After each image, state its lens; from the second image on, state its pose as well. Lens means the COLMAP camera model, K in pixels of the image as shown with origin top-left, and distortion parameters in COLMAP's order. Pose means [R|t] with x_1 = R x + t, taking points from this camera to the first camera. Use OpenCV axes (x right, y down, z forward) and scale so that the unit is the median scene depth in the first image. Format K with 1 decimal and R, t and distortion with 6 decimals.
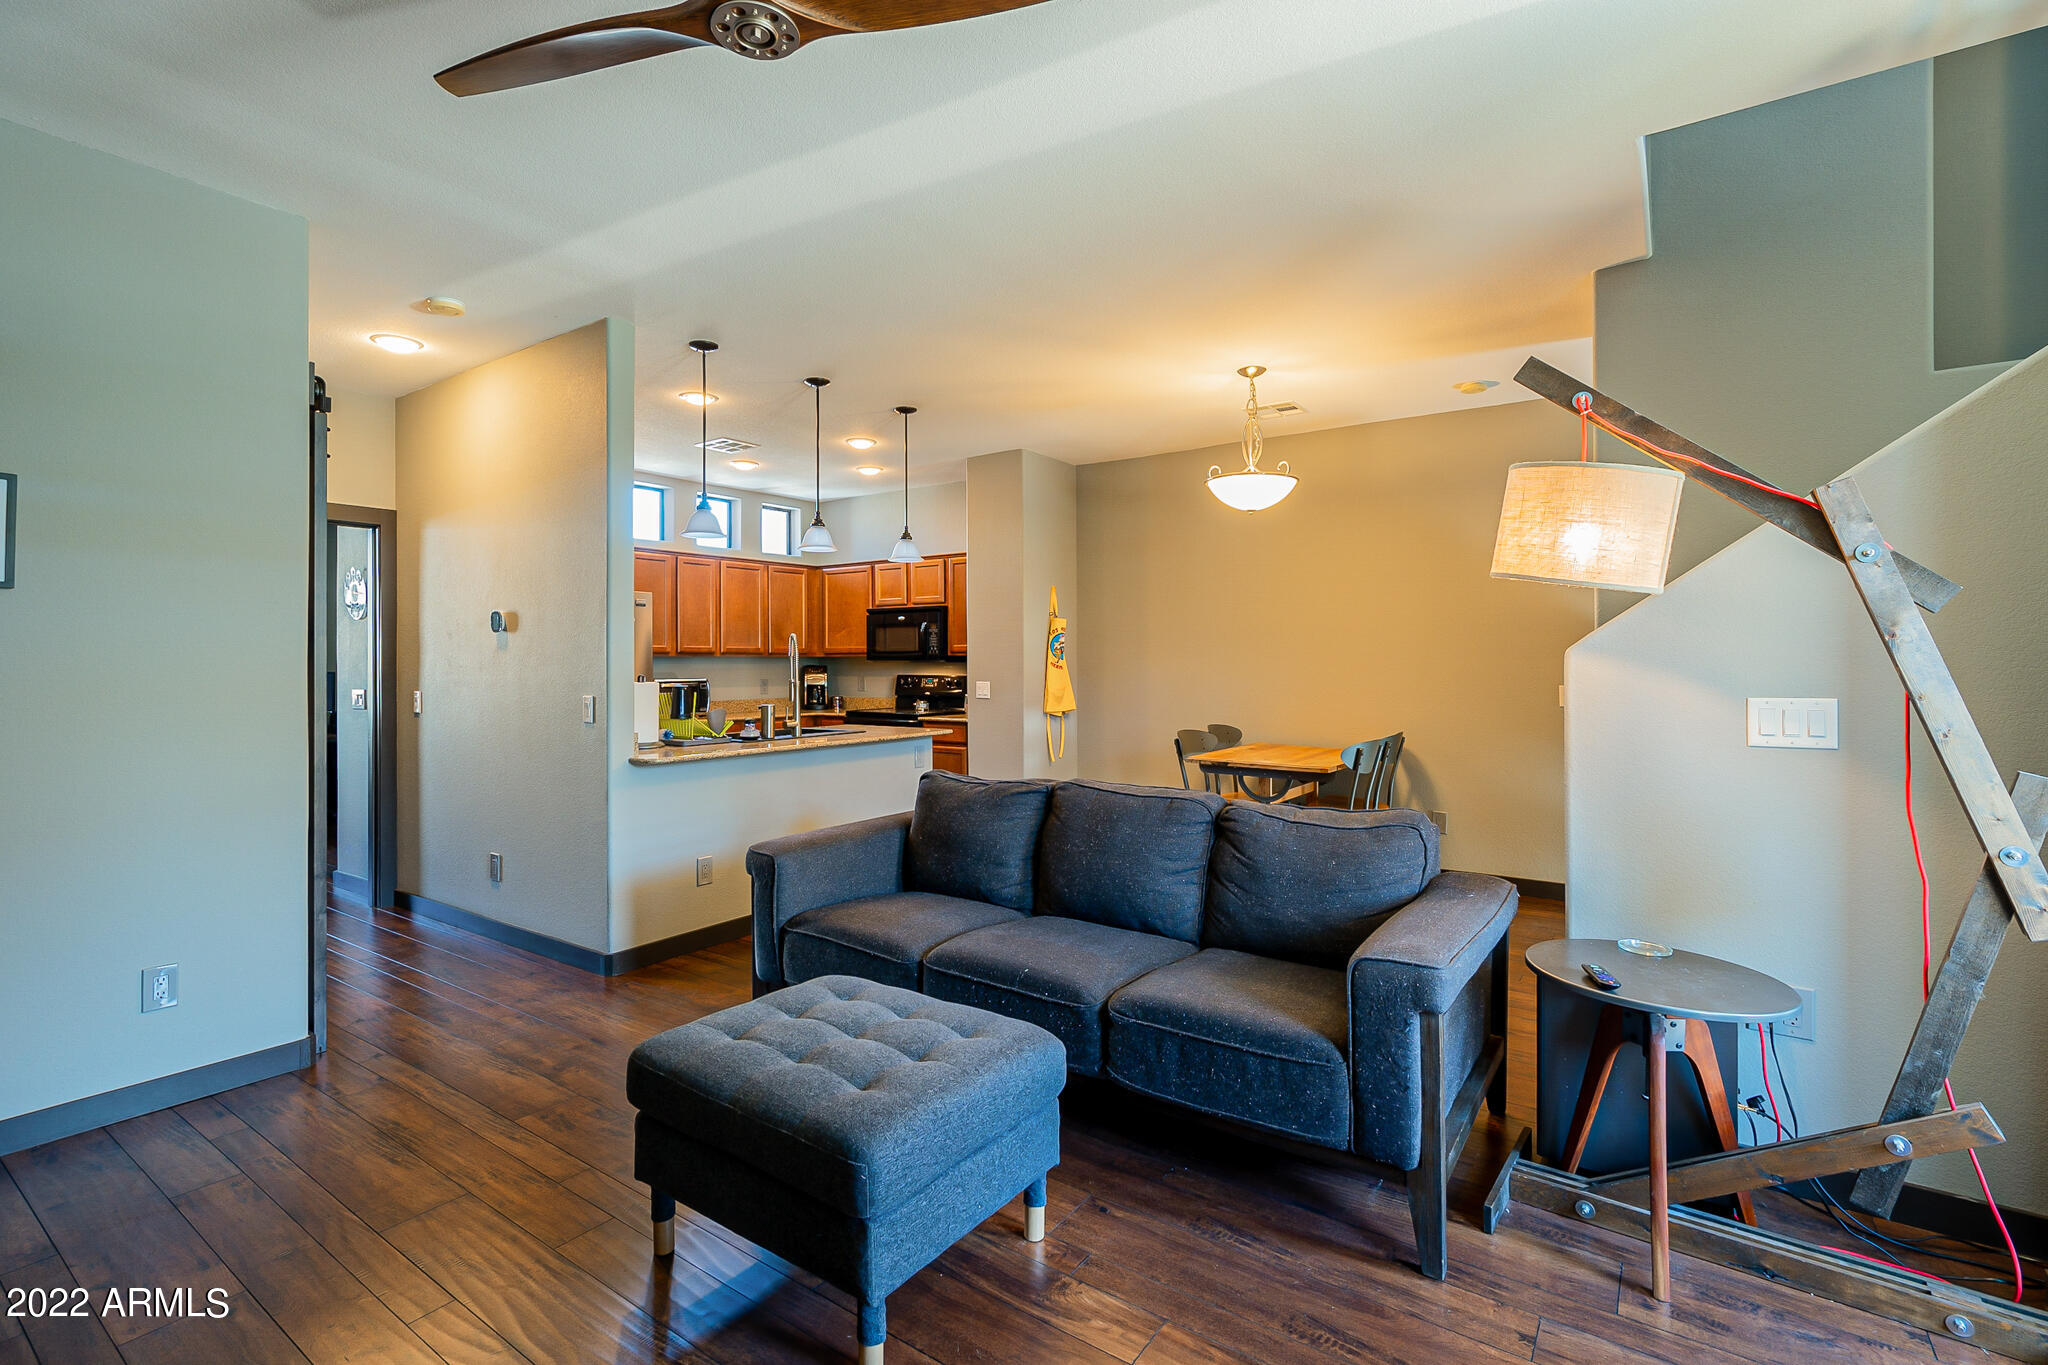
lens RADIAL K [[904.5, 0, 1034.7], [0, 904.5, 660.9], [0, 0, 1]] dist [-0.051723, 0.000095]
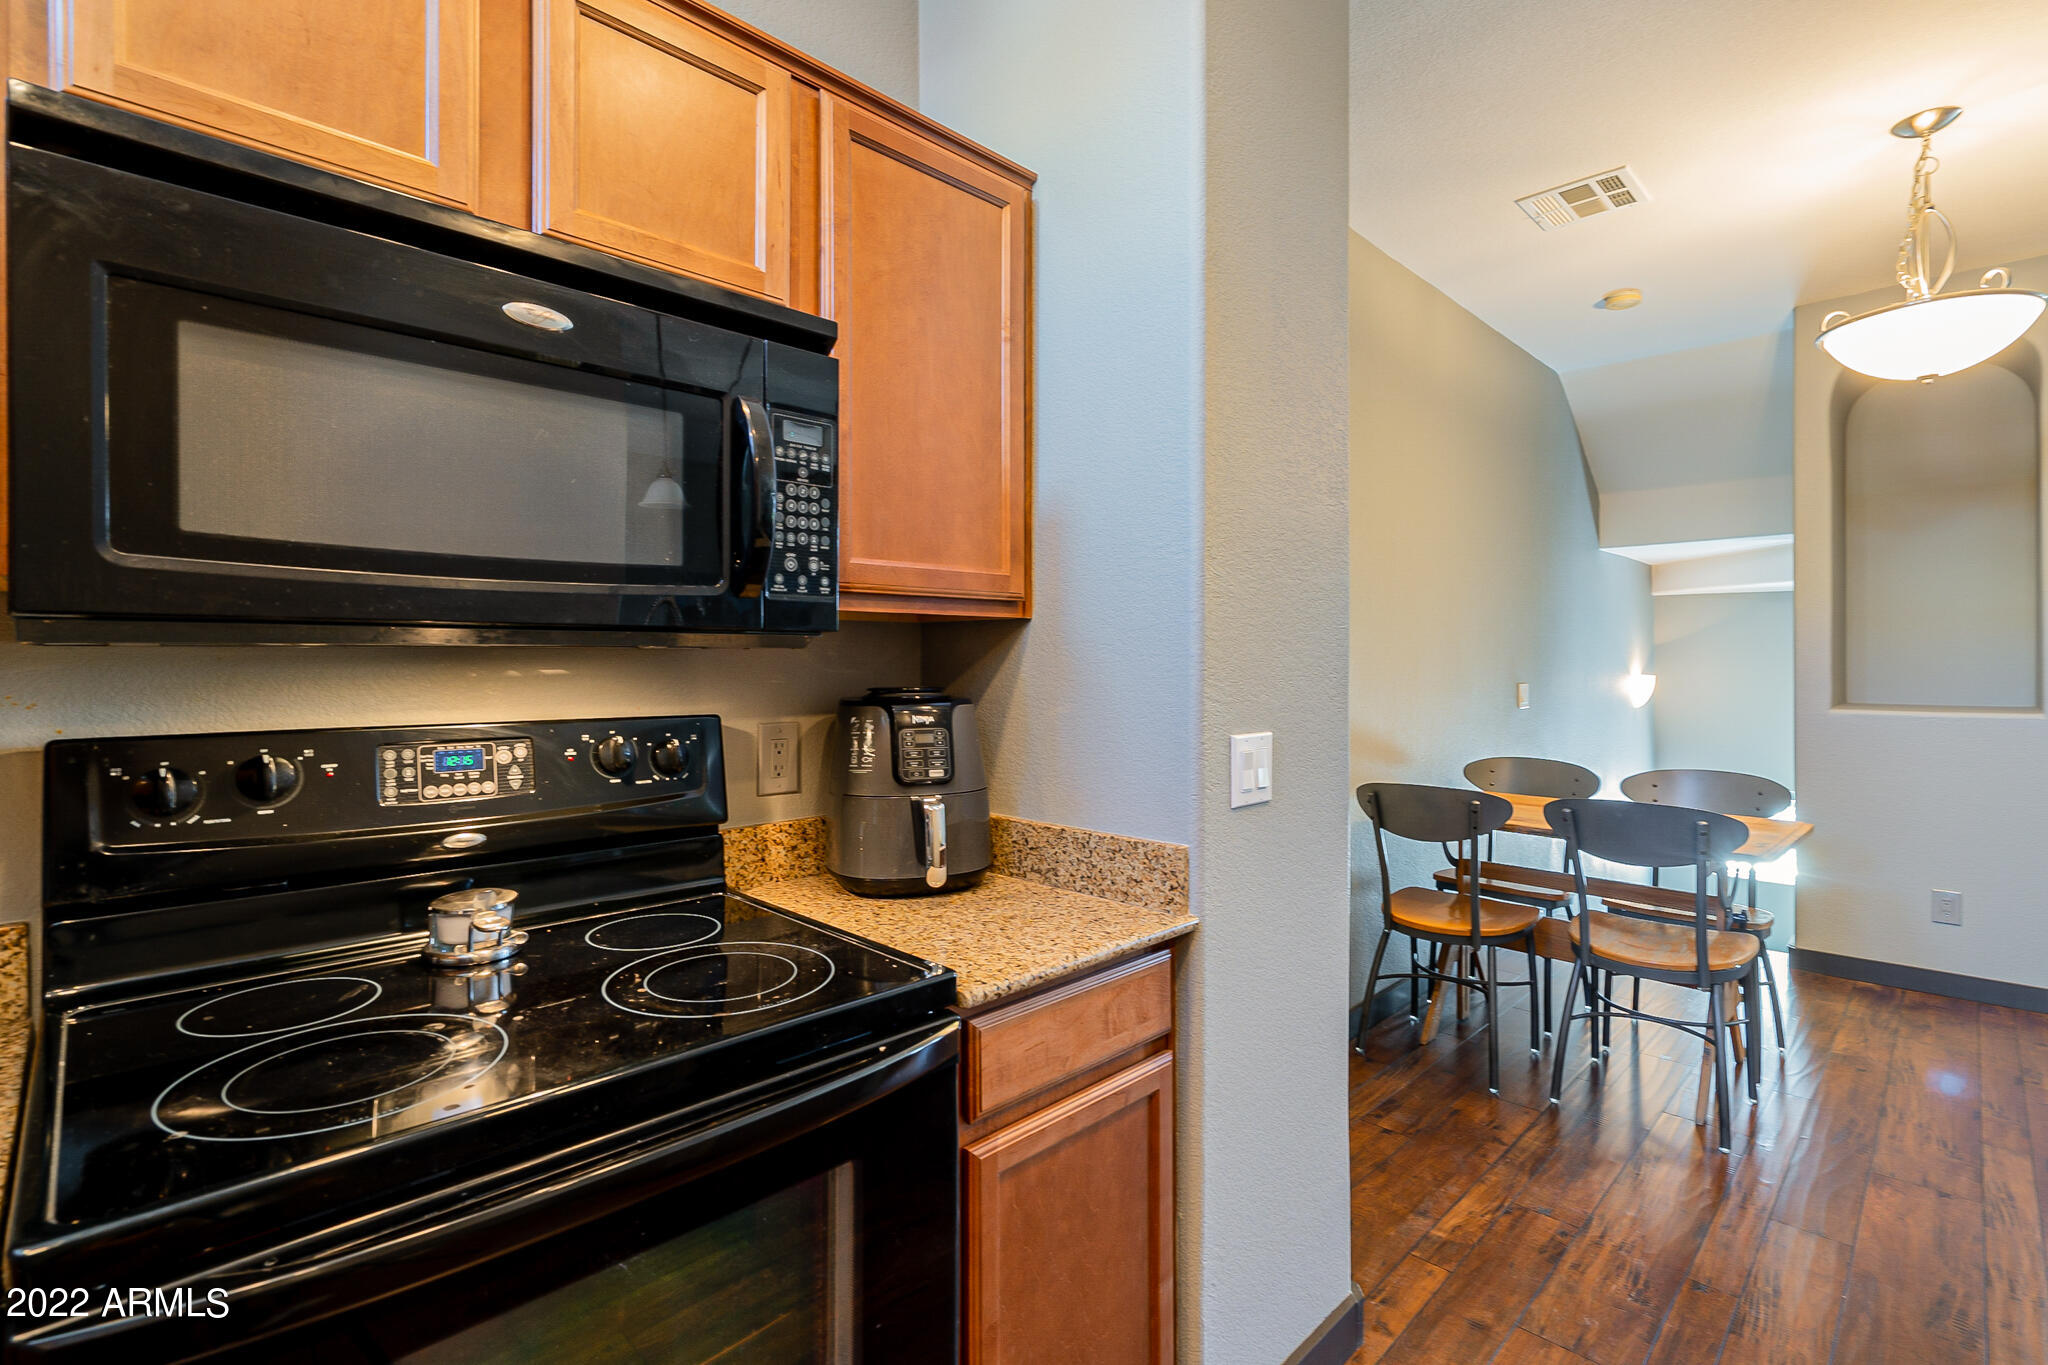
lens RADIAL K [[949.4, 0, 1011.4], [0, 949.4, 657.4], [0, 0, 1]] dist [-0.004754, 0.000680]
pose [[0.198381, 0.002305, 0.980122, -0.432644], [-0.003651, 0.999992, -0.001612, 0.005872], [-0.980118, -0.003258, 0.198388, 1.432892]]
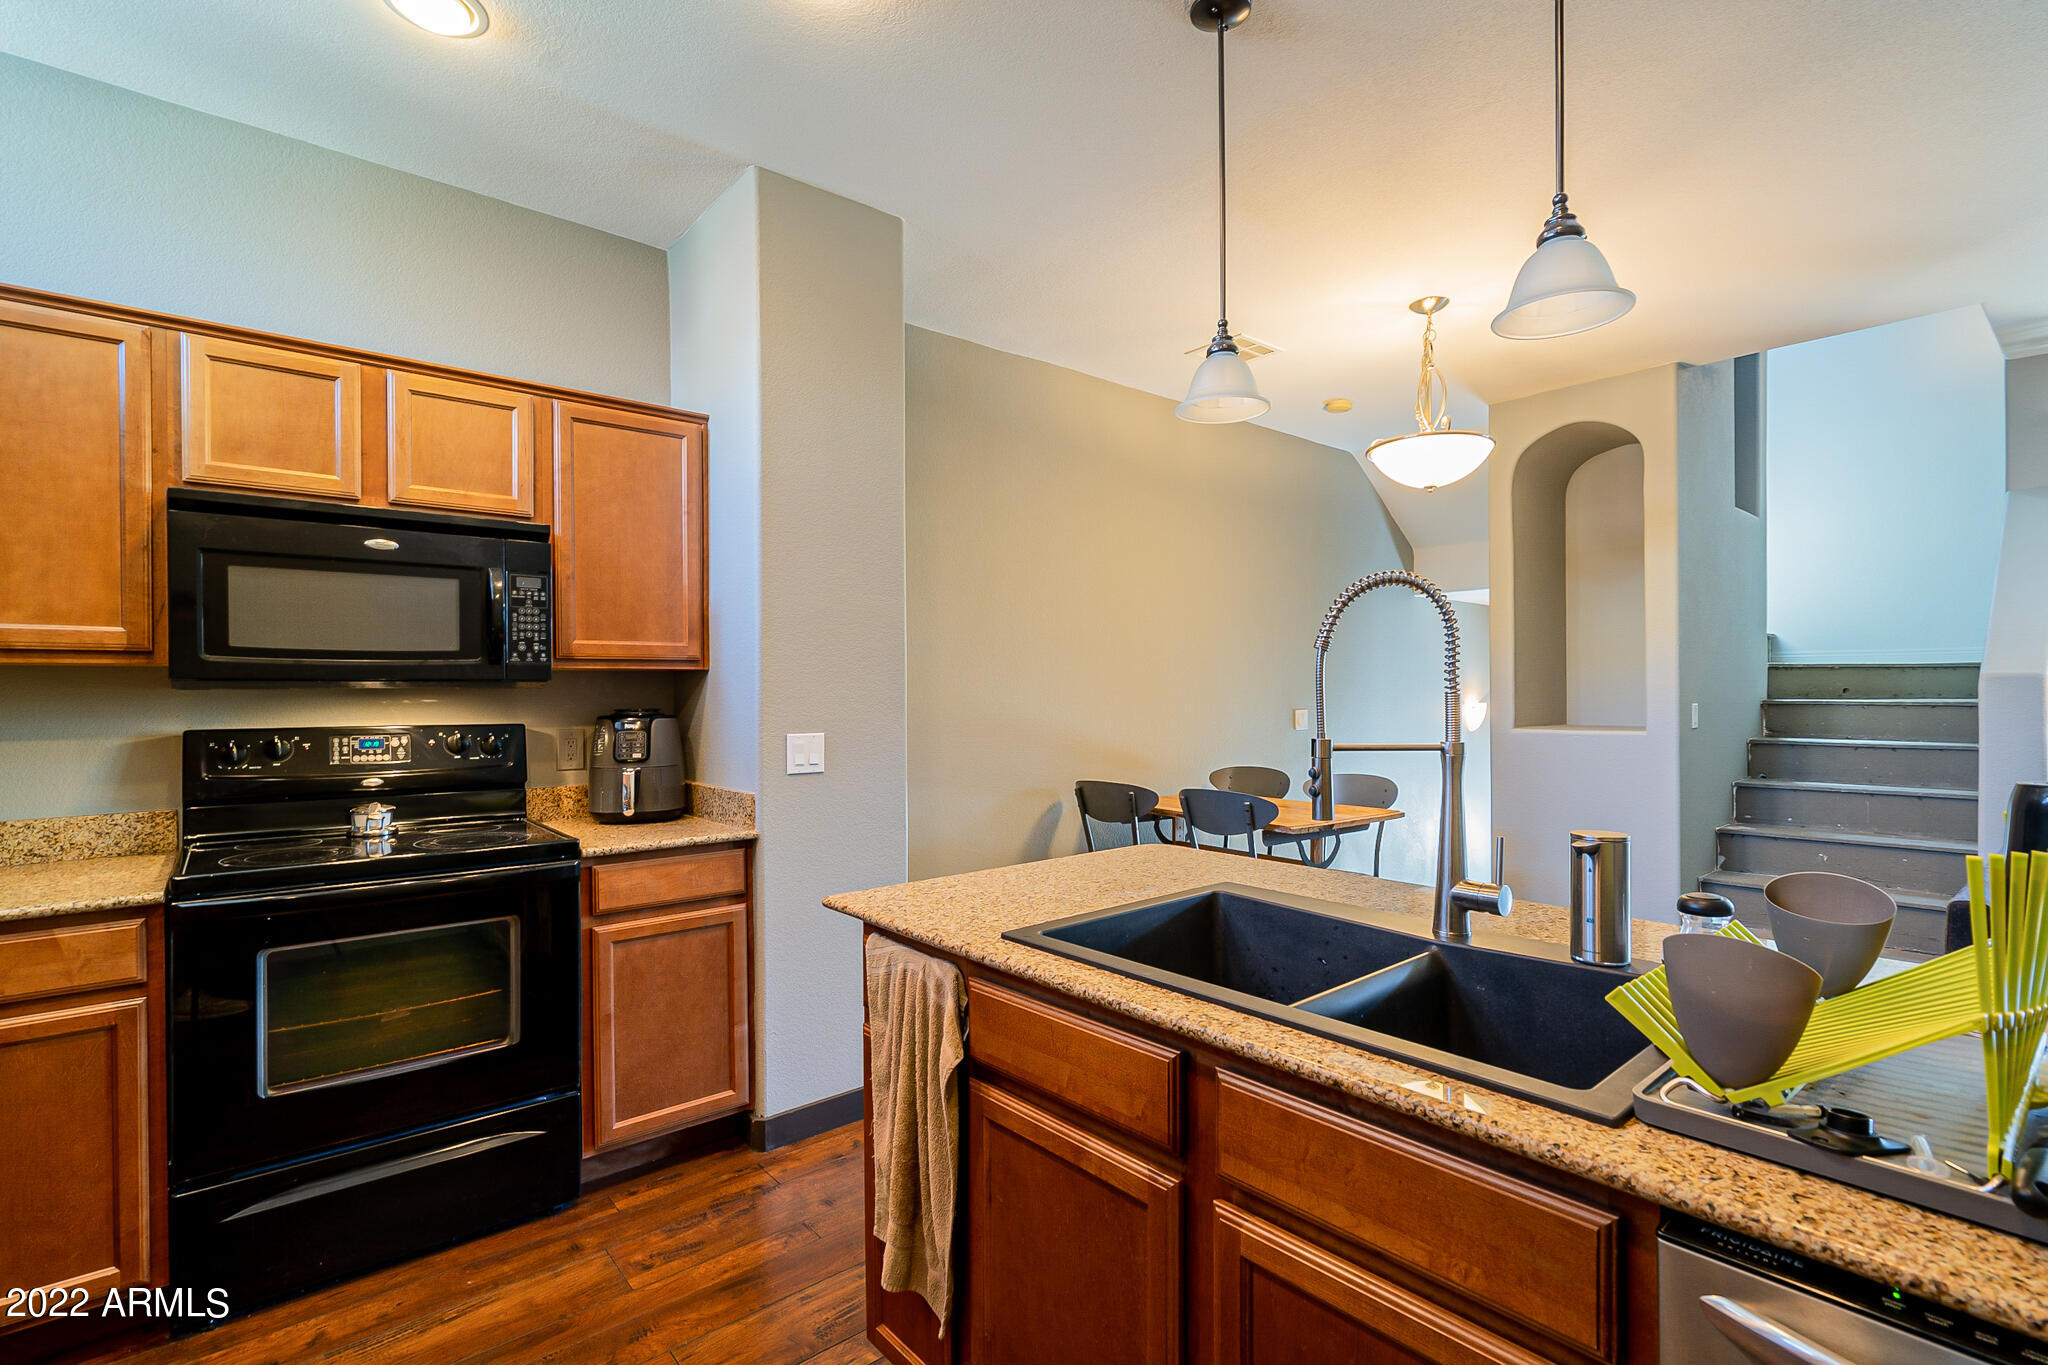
lens RADIAL K [[954.1, 0, 1018.8], [0, 954.1, 690.3], [0, 0, 1]] dist [-0.003662, -0.000146]
pose [[0.277693, 0.000275, 0.960670, -0.634530], [0.001874, 0.999998, -0.000828, 0.005106], [-0.960668, 0.002031, 0.277692, 1.113402]]
